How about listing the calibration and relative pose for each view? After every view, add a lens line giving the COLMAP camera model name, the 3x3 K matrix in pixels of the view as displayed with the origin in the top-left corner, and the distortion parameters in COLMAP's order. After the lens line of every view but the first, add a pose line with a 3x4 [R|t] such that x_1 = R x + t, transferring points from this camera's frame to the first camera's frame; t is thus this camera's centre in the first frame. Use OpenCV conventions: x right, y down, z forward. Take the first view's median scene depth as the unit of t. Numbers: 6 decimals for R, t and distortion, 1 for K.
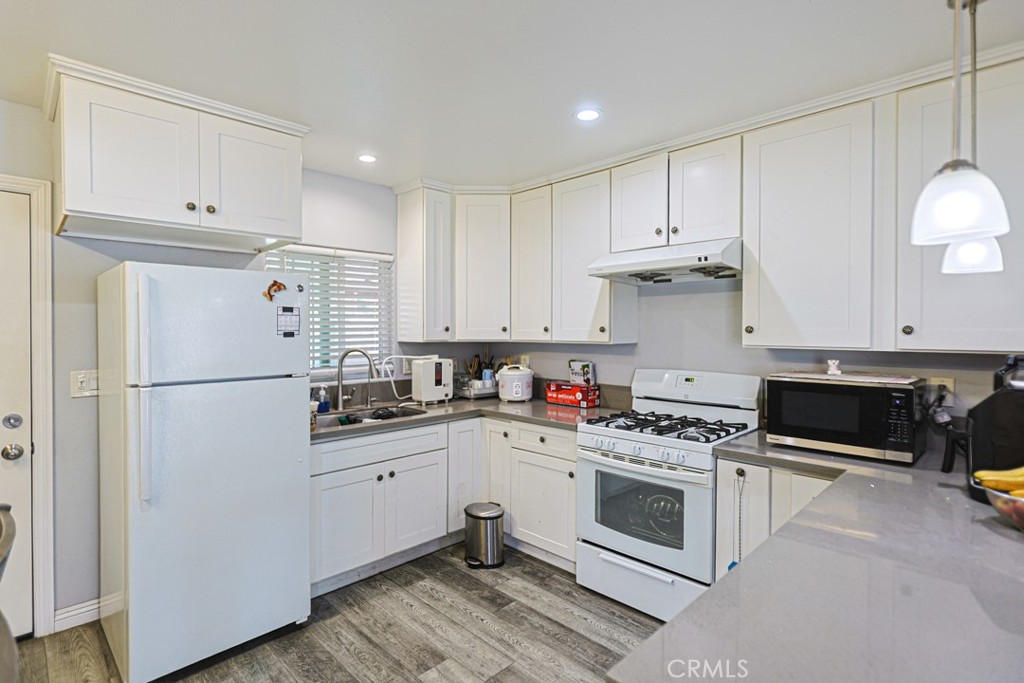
lens RADIAL K [[497.2, 0, 499.0], [0, 497.2, 335.5], [0, 0, 1]] dist [-0.006740, 0.002751]
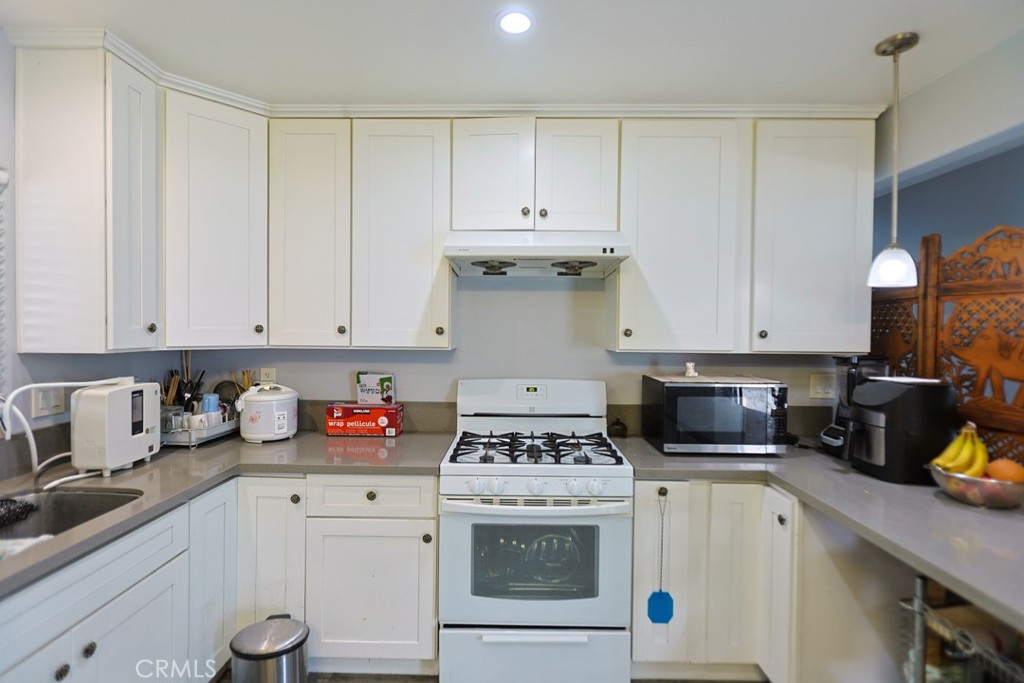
lens RADIAL K [[497.2, 0, 502.6], [0, 497.2, 337.3], [0, 0, 1]] dist [-0.006740, 0.002751]
pose [[0.712964, -0.005035, 0.701183, -0.251725], [0.000050, 0.999975, 0.007131, -0.007886], [-0.701201, -0.005049, 0.712946, 0.401316]]
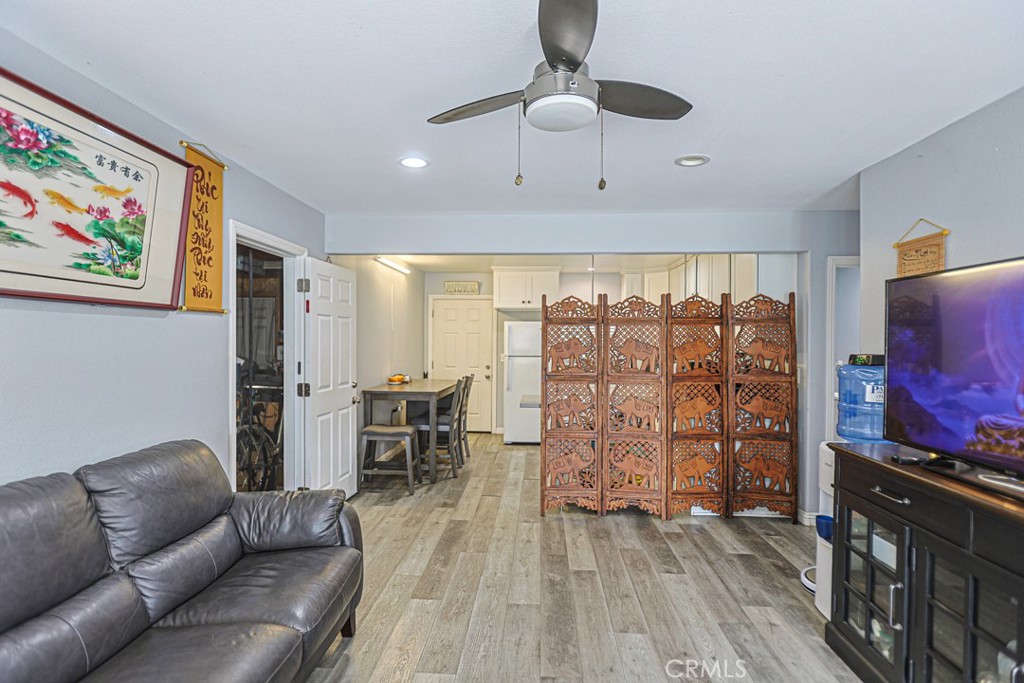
lens RADIAL K [[497.2, 0, 512.9], [0, 497.2, 341.5], [0, 0, 1]] dist [-0.006740, 0.002751]
pose [[0.672308, 0.006800, -0.740240, 1.247431], [-0.015948, 0.999859, -0.005299, 0.010394], [0.740100, 0.015368, 0.672321, -0.876944]]
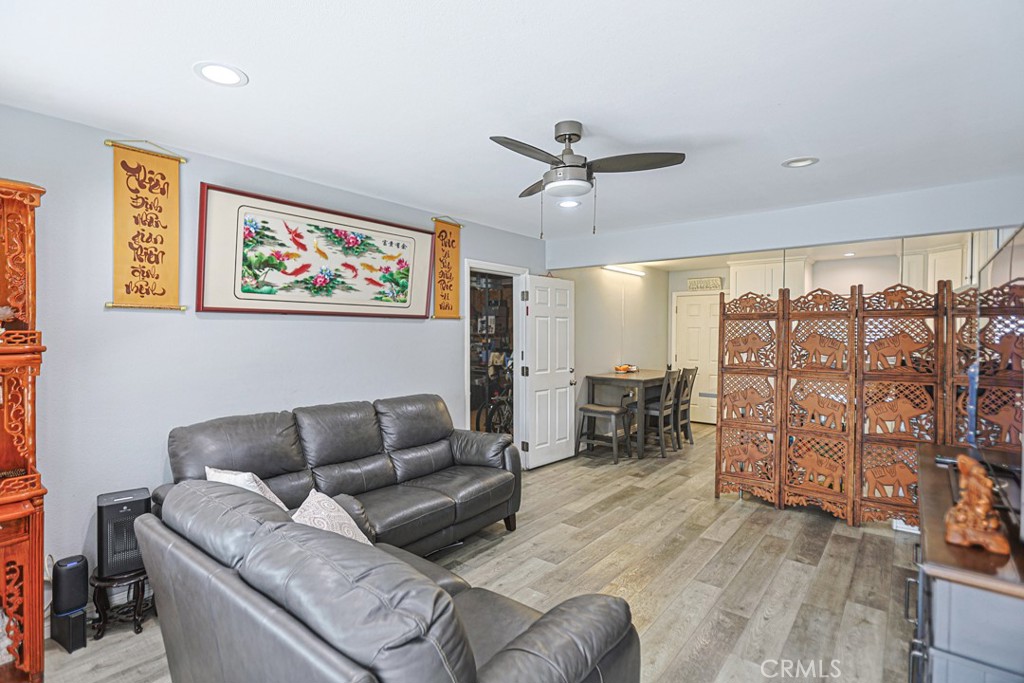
lens RADIAL K [[497.2, 0, 510.9], [0, 497.2, 341.6], [0, 0, 1]] dist [-0.006740, 0.002751]
pose [[0.113874, 0.017810, -0.993336, 1.681845], [-0.014605, 0.999761, 0.016251, 0.002413], [0.993388, 0.012657, 0.114107, -0.671058]]
